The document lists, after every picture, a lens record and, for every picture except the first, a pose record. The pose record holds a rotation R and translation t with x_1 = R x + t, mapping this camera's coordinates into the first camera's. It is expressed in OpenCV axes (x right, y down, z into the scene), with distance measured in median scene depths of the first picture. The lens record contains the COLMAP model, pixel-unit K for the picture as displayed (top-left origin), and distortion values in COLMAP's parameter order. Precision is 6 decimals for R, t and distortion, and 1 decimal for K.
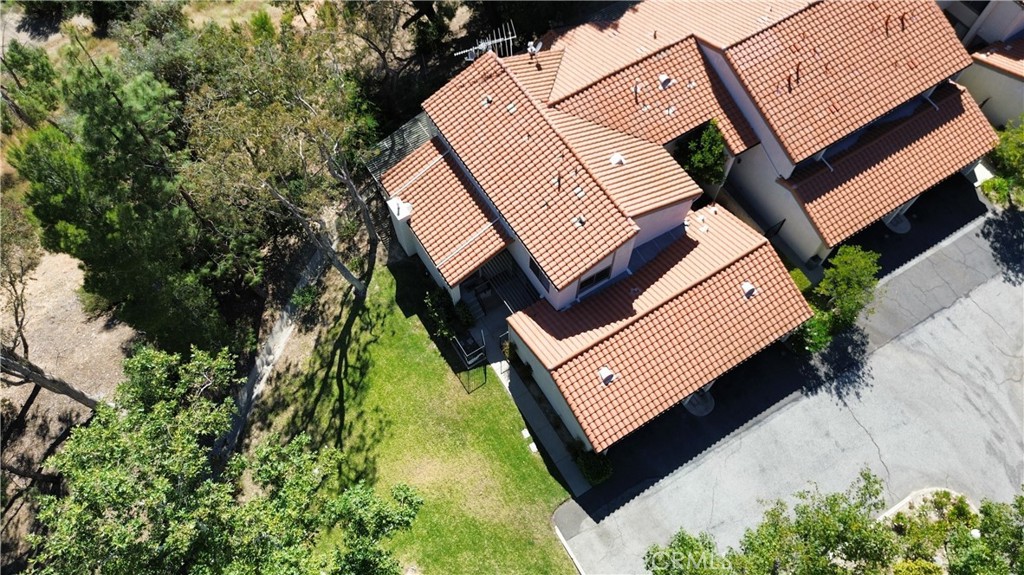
lens RADIAL K [[724.3, 0, 511.7], [0, 724.3, 287.1], [0, 0, 1]] dist [0.013055, -0.011598]
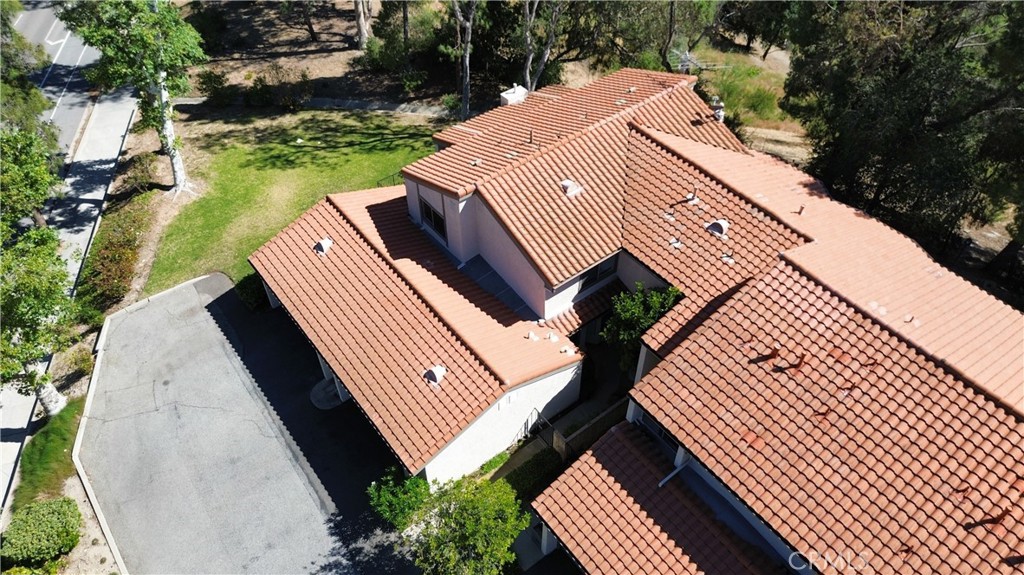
lens RADIAL K [[724.3, 0, 511.4], [0, 724.3, 287.9], [0, 0, 1]] dist [0.013055, -0.011598]
pose [[0.101502, 0.732080, -0.673614, 0.725139], [-0.881489, 0.380065, 0.280227, -0.286827], [0.461166, 0.565340, 0.683898, 0.466716]]
